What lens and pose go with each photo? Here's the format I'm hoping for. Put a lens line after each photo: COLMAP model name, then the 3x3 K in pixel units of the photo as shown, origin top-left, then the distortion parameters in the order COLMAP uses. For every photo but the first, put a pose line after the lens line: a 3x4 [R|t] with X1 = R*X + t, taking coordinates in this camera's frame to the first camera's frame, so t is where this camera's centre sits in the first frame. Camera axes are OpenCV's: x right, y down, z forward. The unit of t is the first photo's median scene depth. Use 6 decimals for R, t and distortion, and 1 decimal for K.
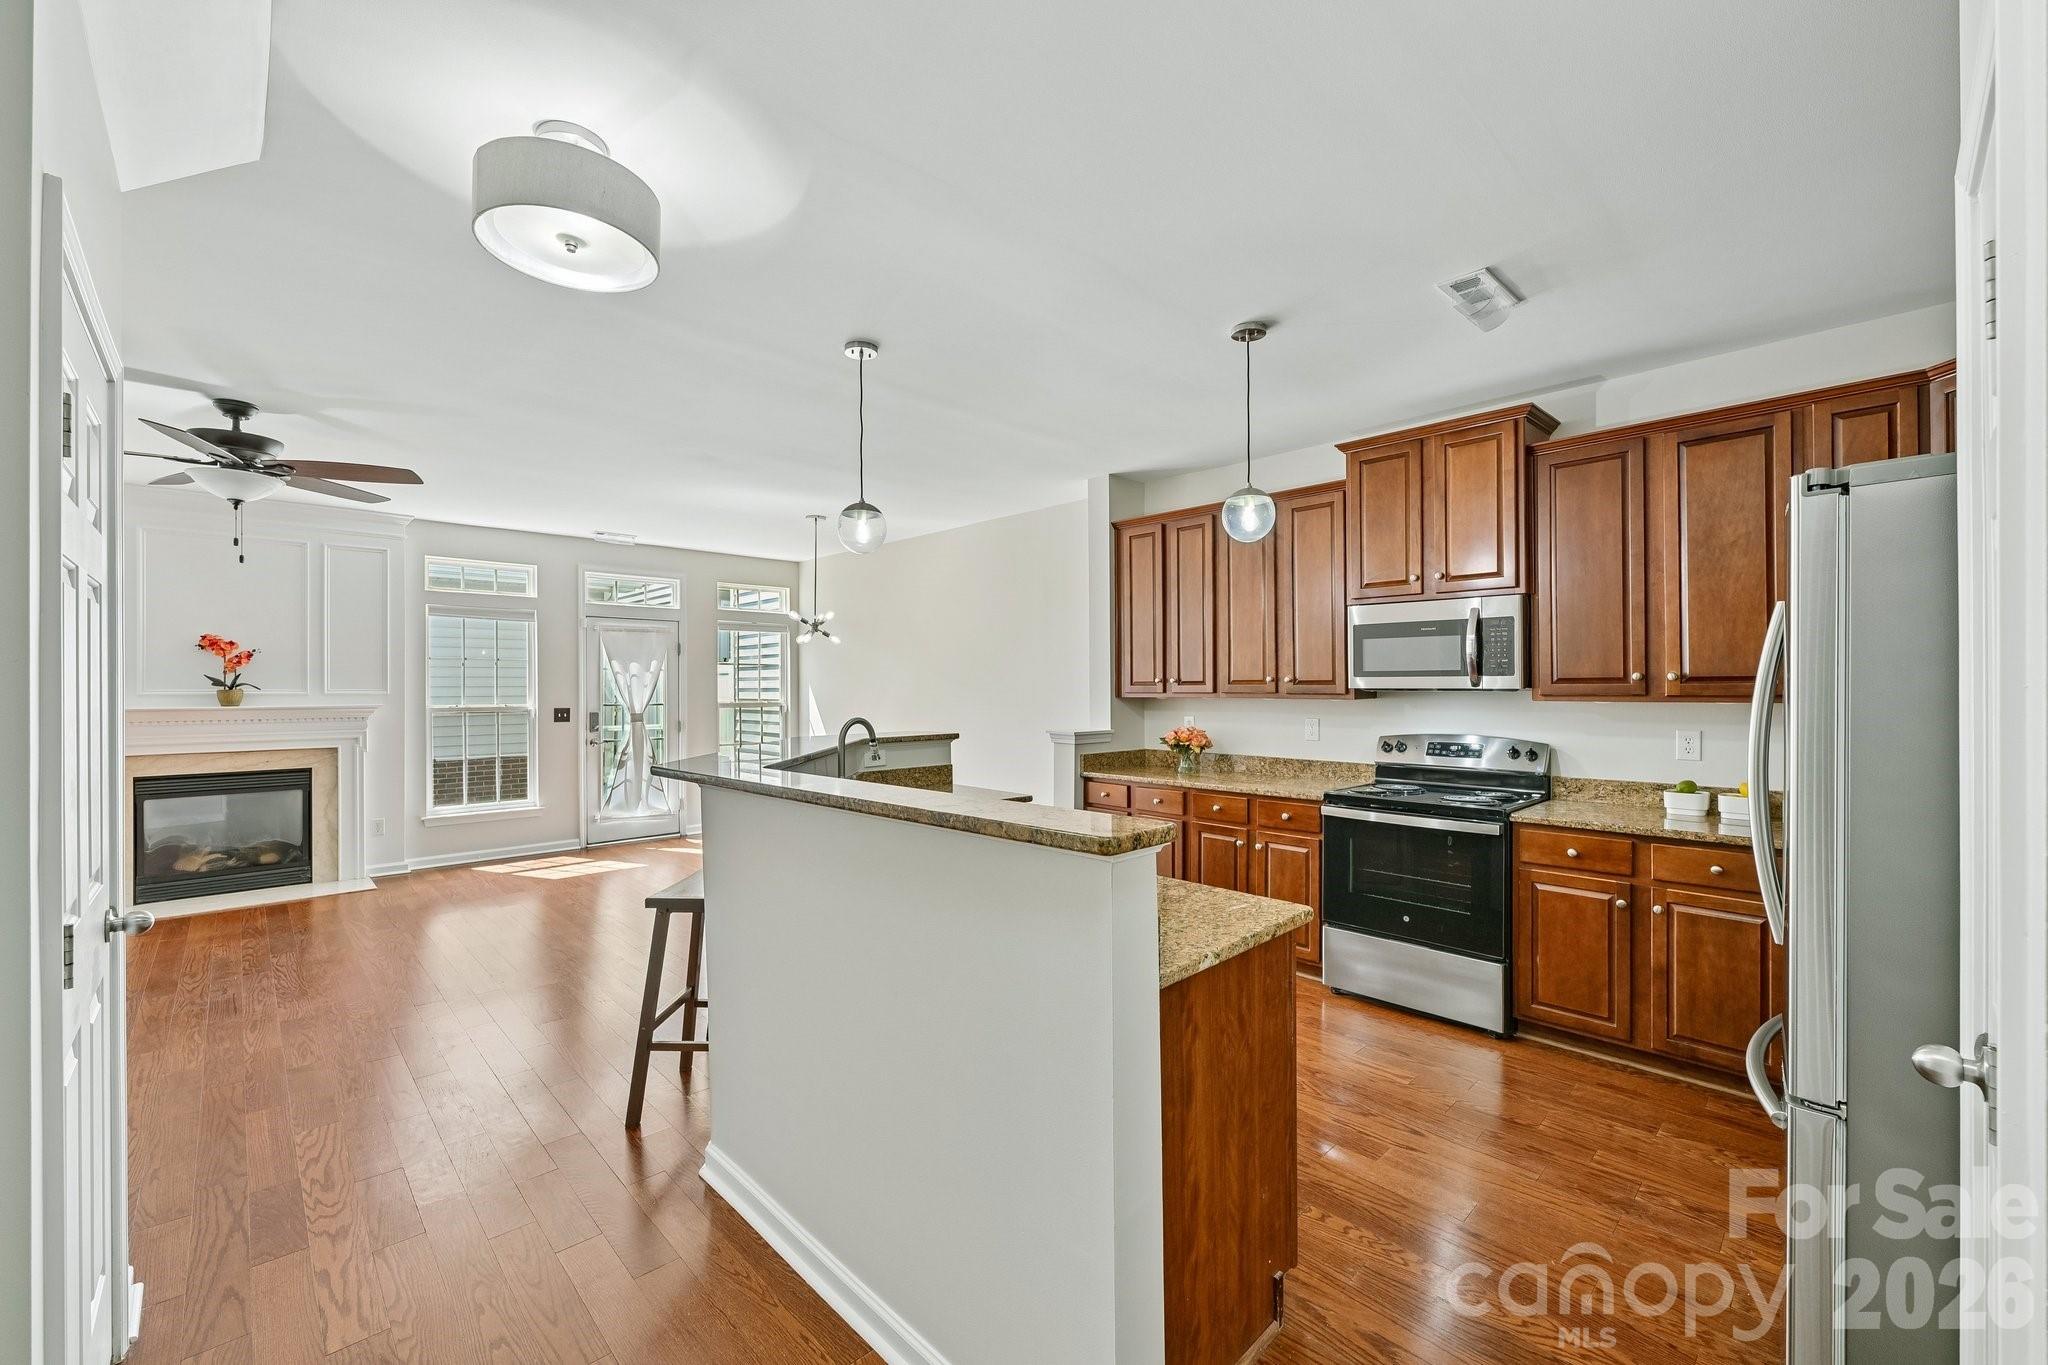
lens RADIAL K [[829.6, 0, 1018.4], [0, 829.6, 687.9], [0, 0, 1]] dist [0.001520, 0.000513]
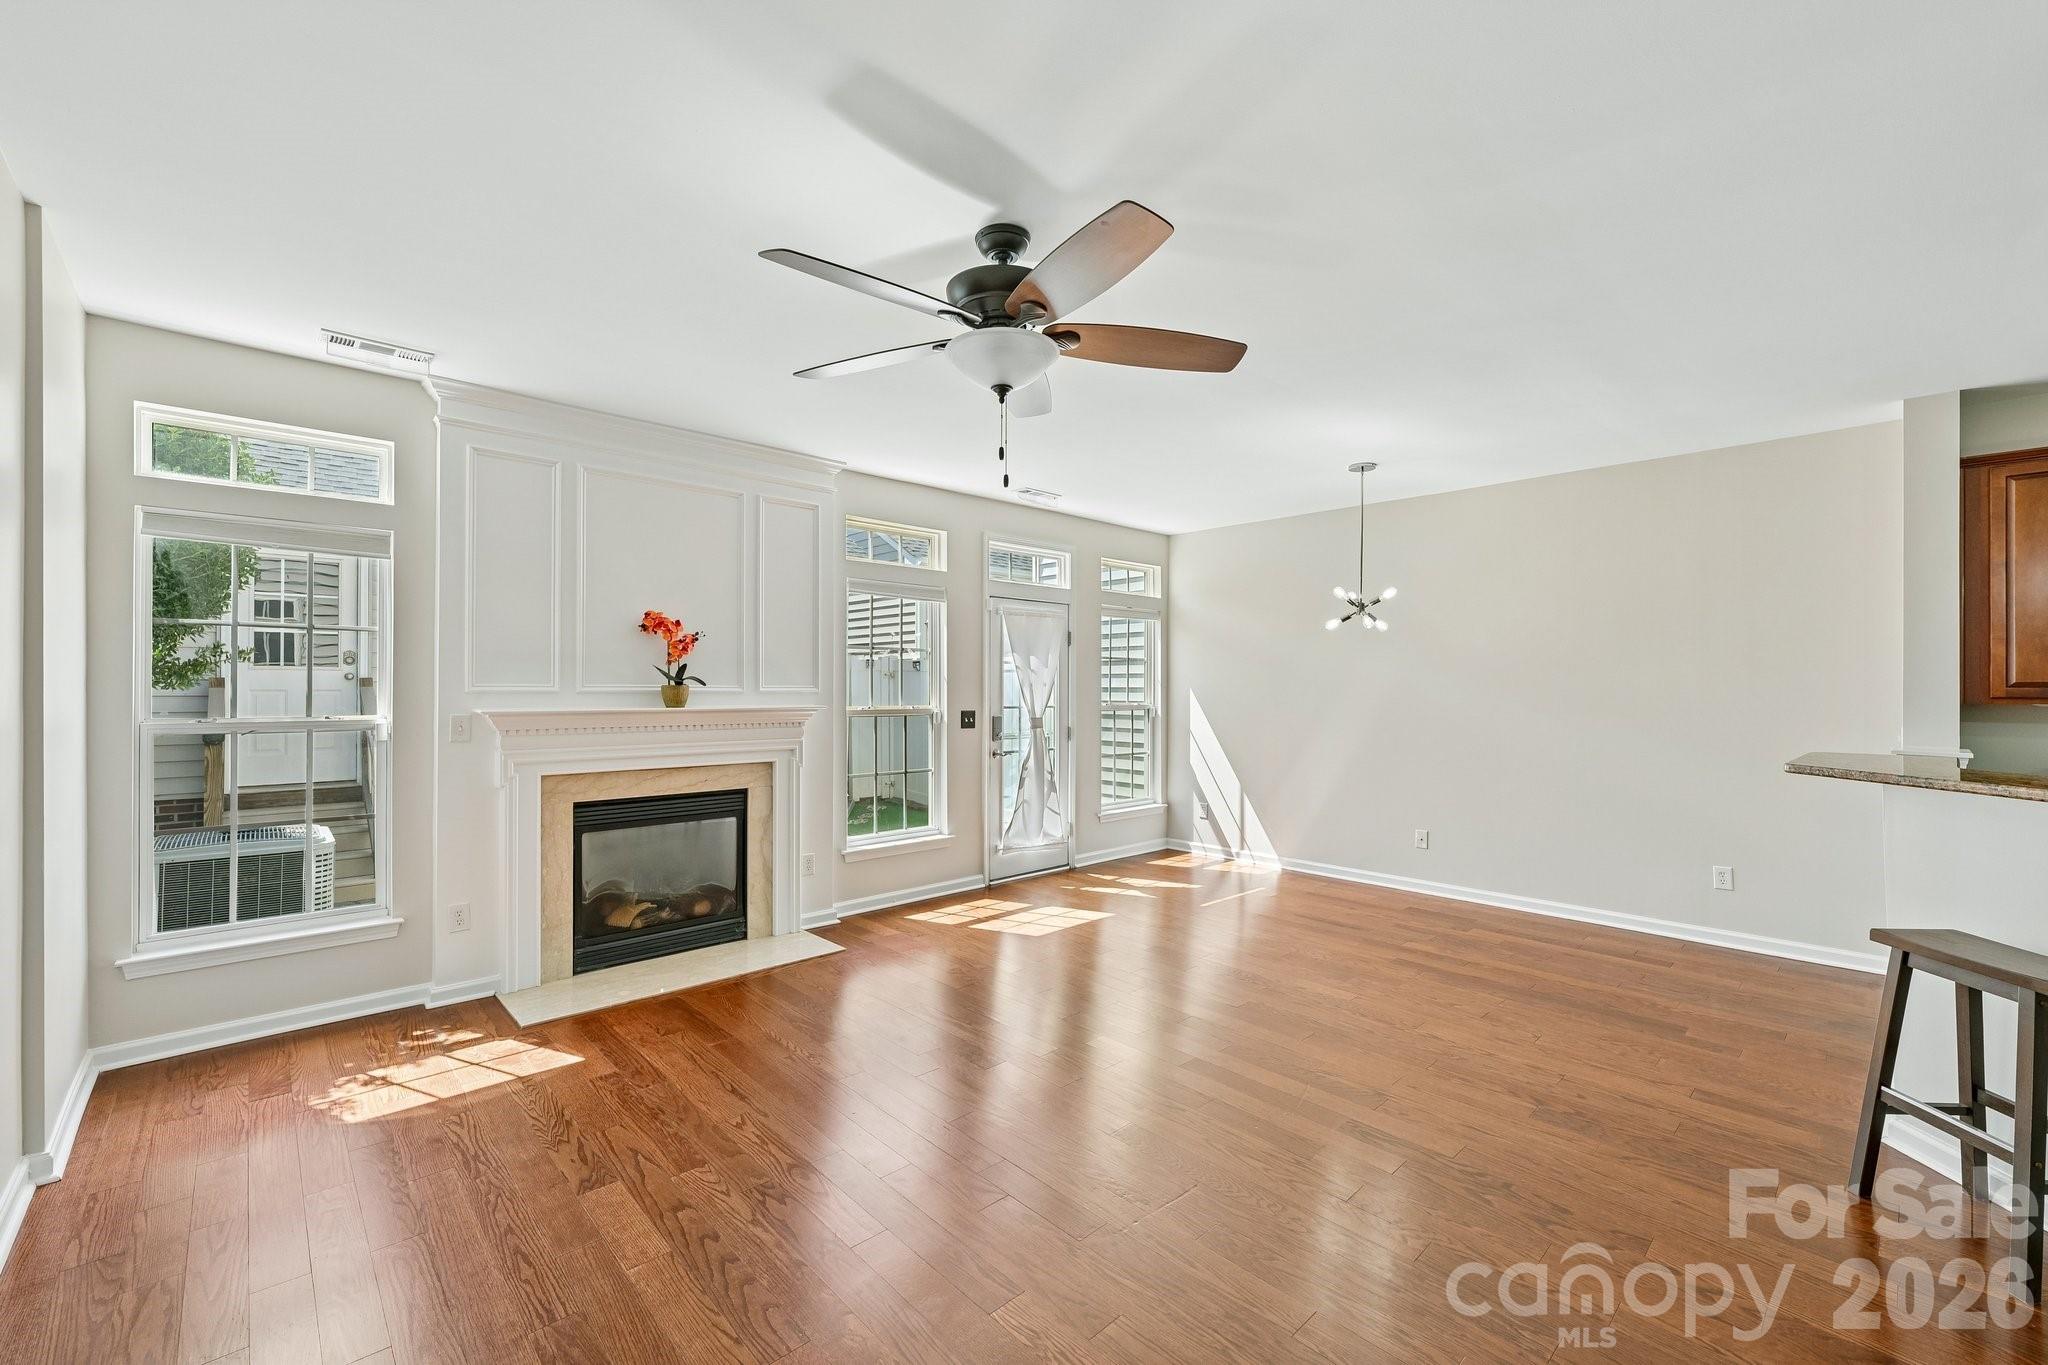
lens RADIAL K [[846.2, 0, 1015.8], [0, 846.2, 685.9], [0, 0, 1]] dist [-0.000247, 0.000091]
pose [[0.999693, 0.008195, -0.023386, -0.846227], [-0.008210, 0.999966, -0.000569, 0.000922], [0.023381, 0.000760, 0.999726, 0.332801]]
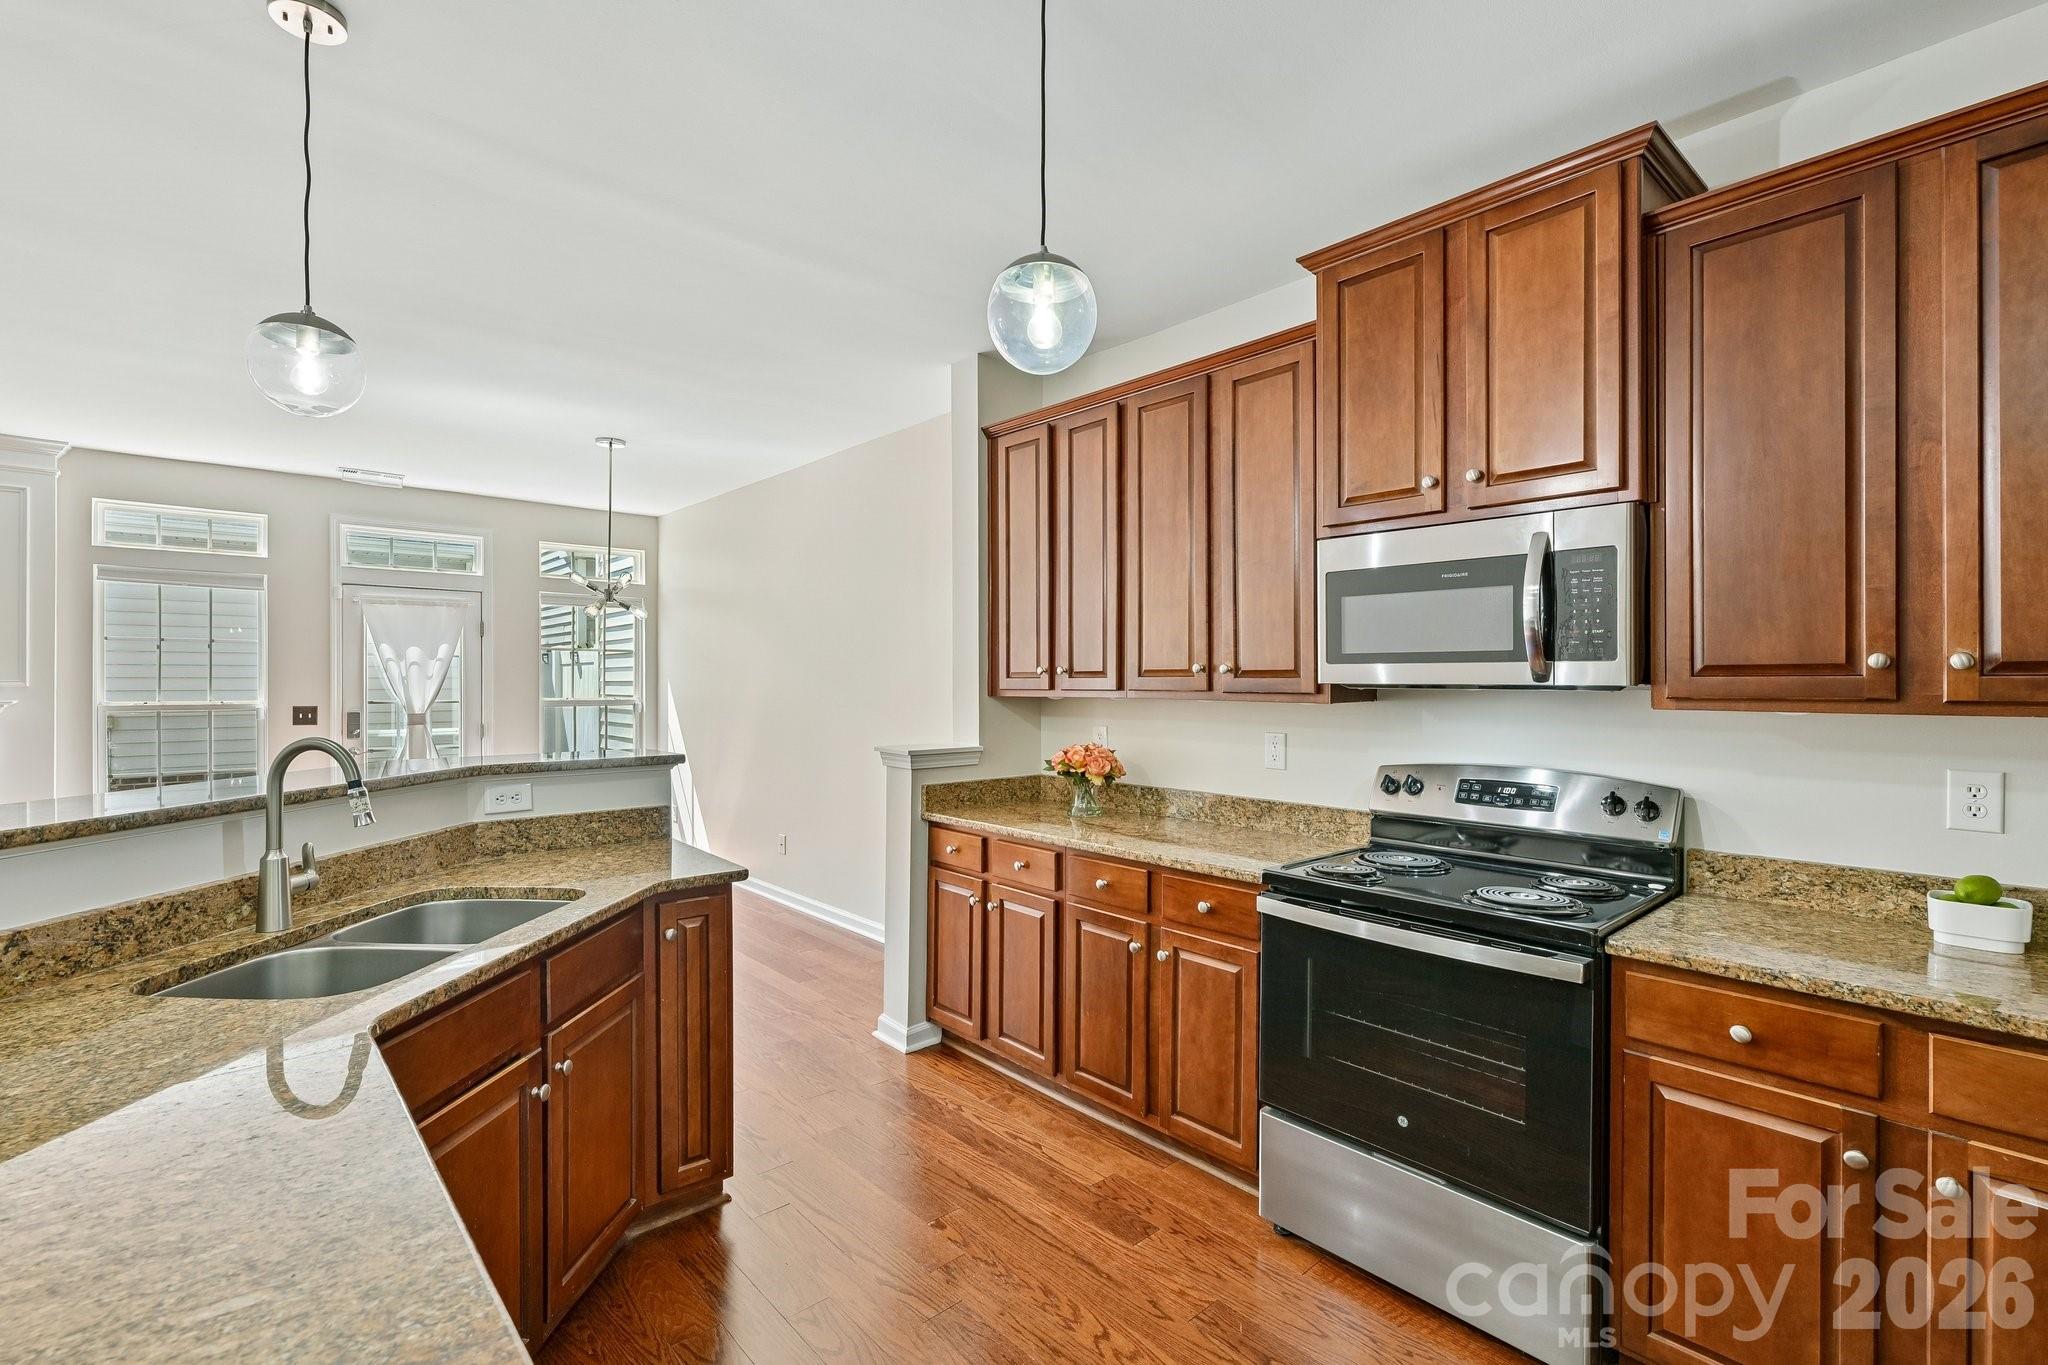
lens RADIAL K [[917.1, 0, 1011.3], [0, 917.1, 685.6], [0, 0, 1]] dist [-0.000119, 0.000020]
pose [[0.999097, 0.004537, -0.042254, 0.209293], [-0.004410, 0.999985, 0.003106, 0.000692], [0.042268, -0.002917, 0.999102, 0.353037]]
